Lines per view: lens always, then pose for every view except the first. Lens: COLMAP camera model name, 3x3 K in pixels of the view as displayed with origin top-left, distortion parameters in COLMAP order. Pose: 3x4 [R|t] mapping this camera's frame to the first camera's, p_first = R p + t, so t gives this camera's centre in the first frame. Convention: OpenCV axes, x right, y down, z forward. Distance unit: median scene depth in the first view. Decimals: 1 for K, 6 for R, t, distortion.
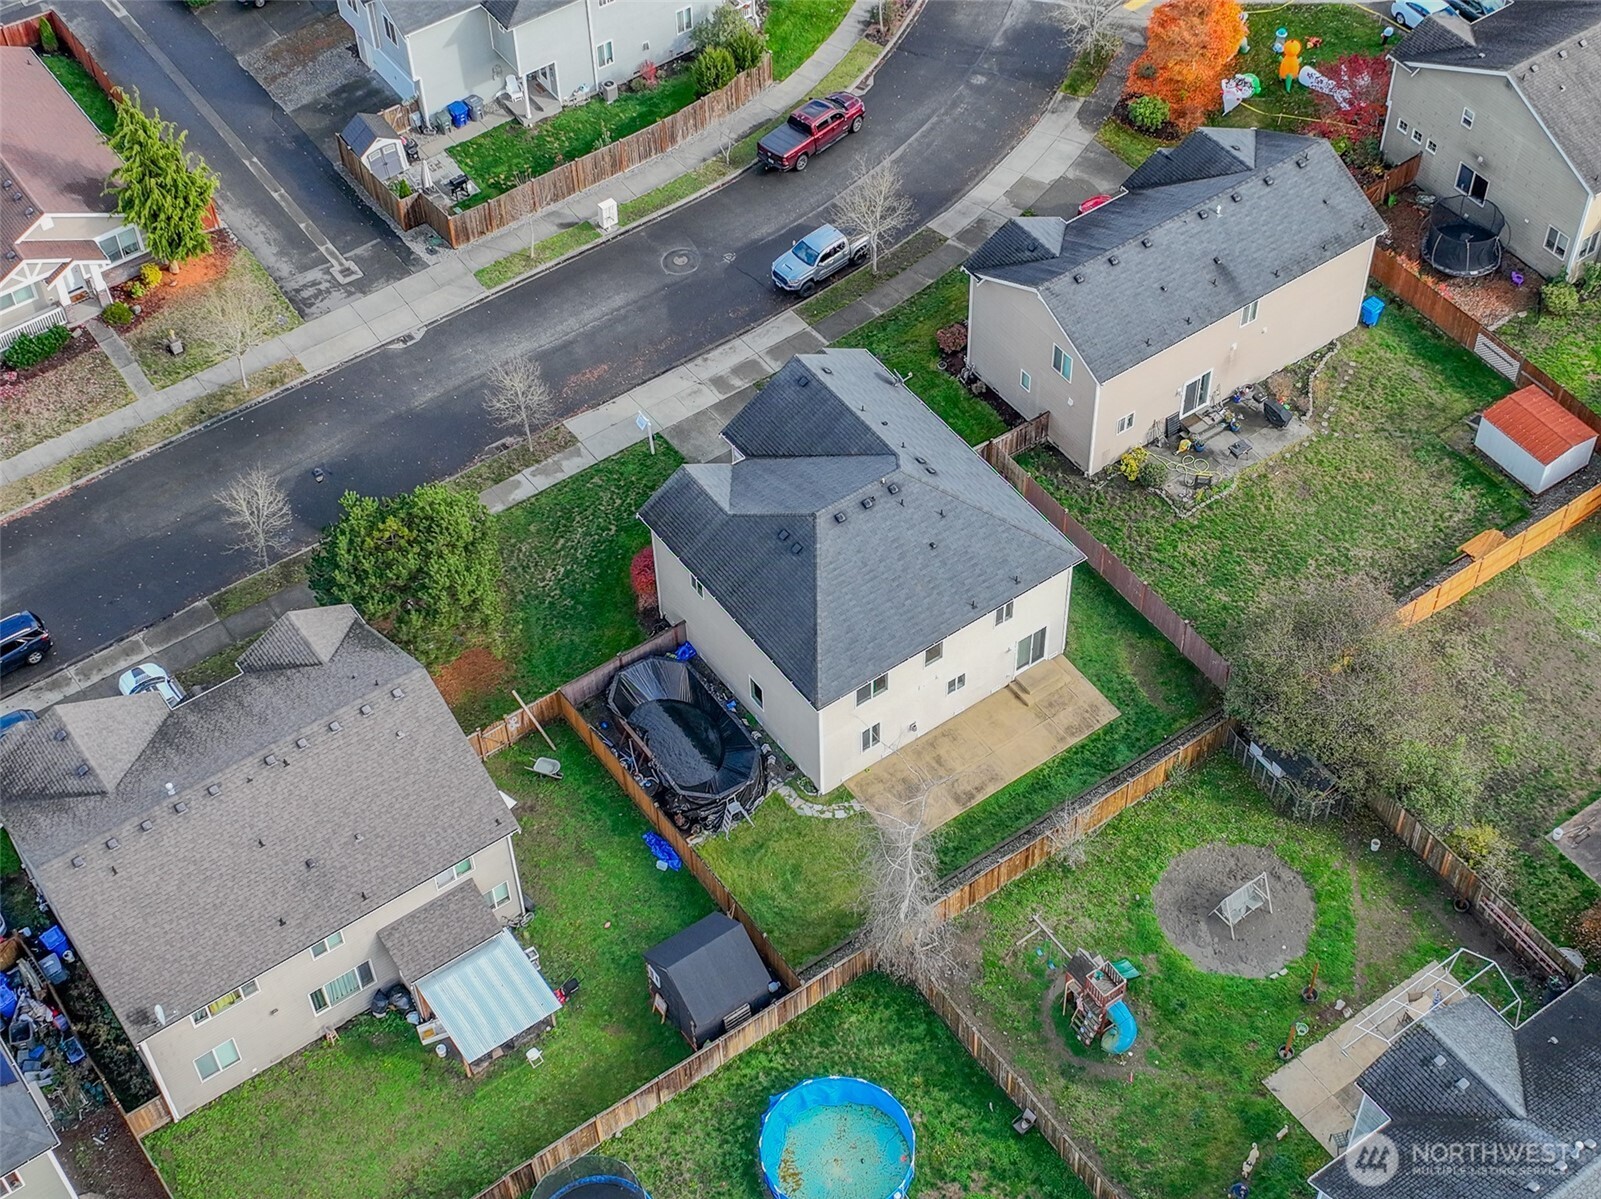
lens RADIAL K [[2302.6, 0, 806.7], [0, 2302.6, 599.1], [0, 0, 1]] dist [0.010044, 0.000000]
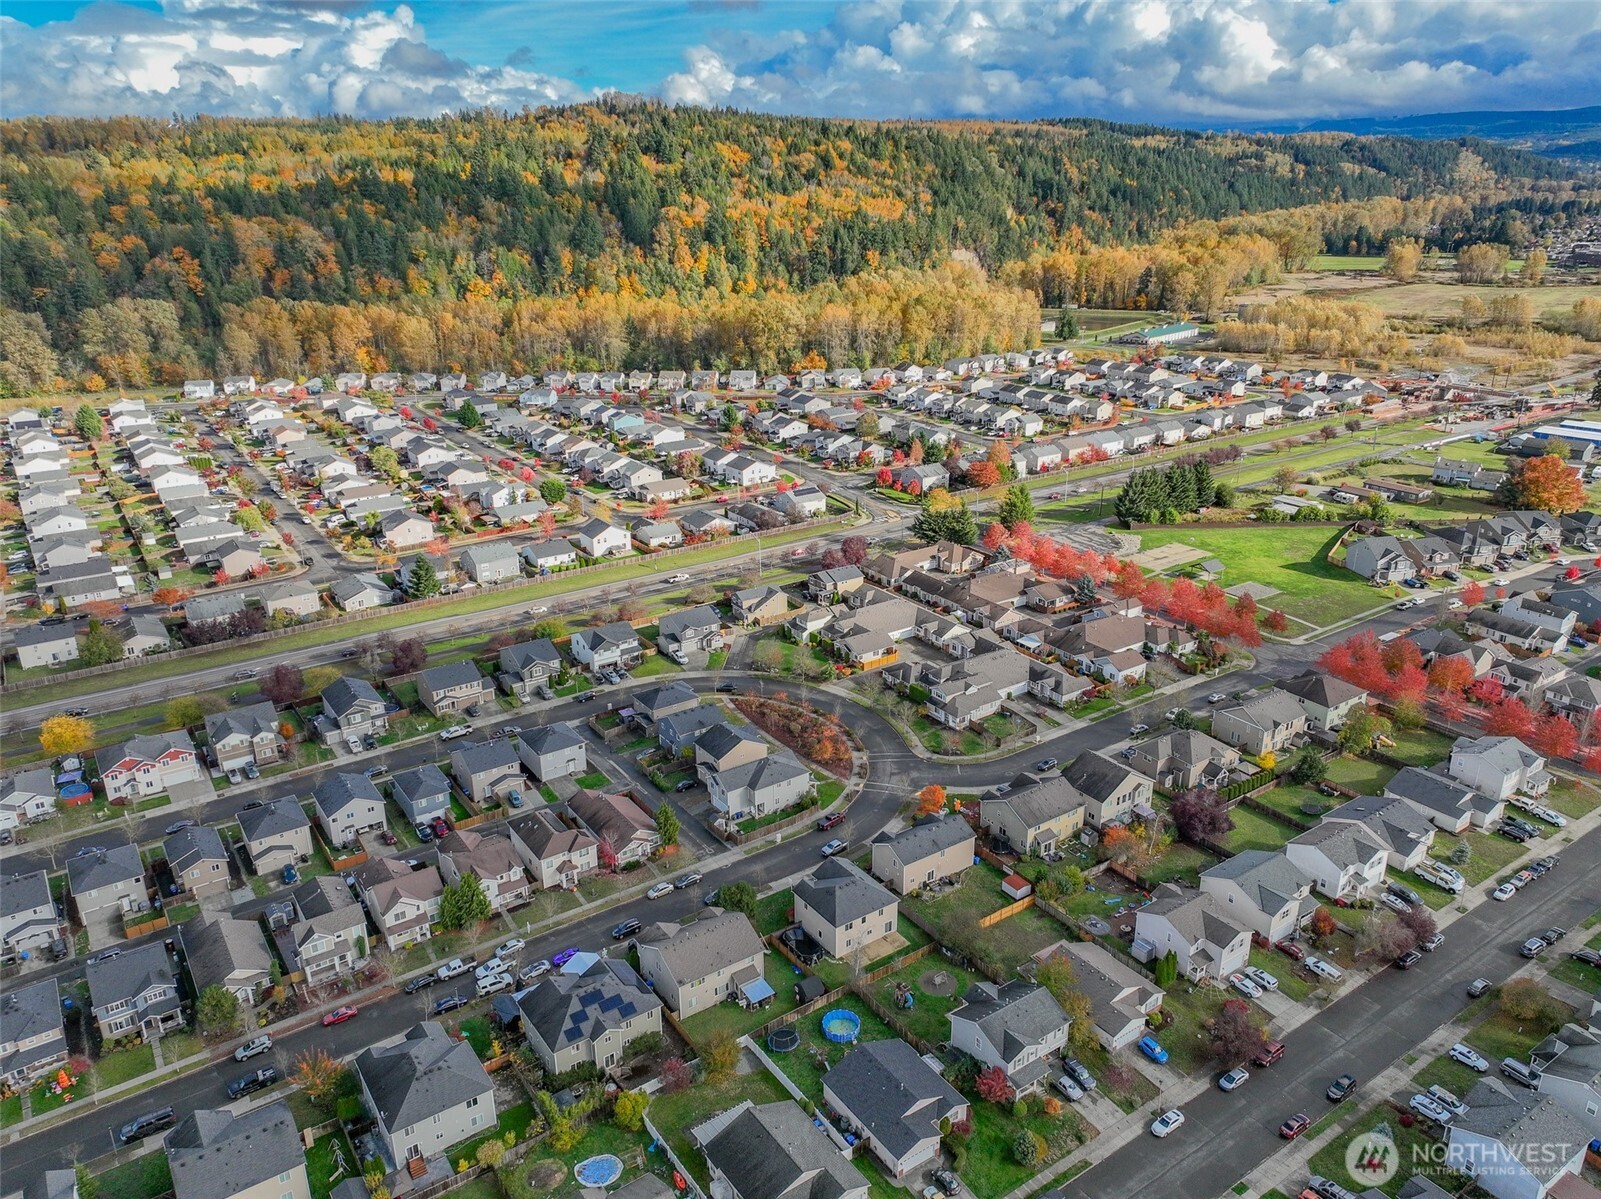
lens RADIAL K [[1120.7, 0, 801.9], [0, 1120.7, 602.0], [0, 0, 1]] dist [0.011448, 0.000517]
pose [[0.999841, 0.013981, -0.011082, -0.035775], [-0.017626, 0.870042, -0.492663, 0.446531], [0.002754, 0.492780, 0.870150, -0.888853]]
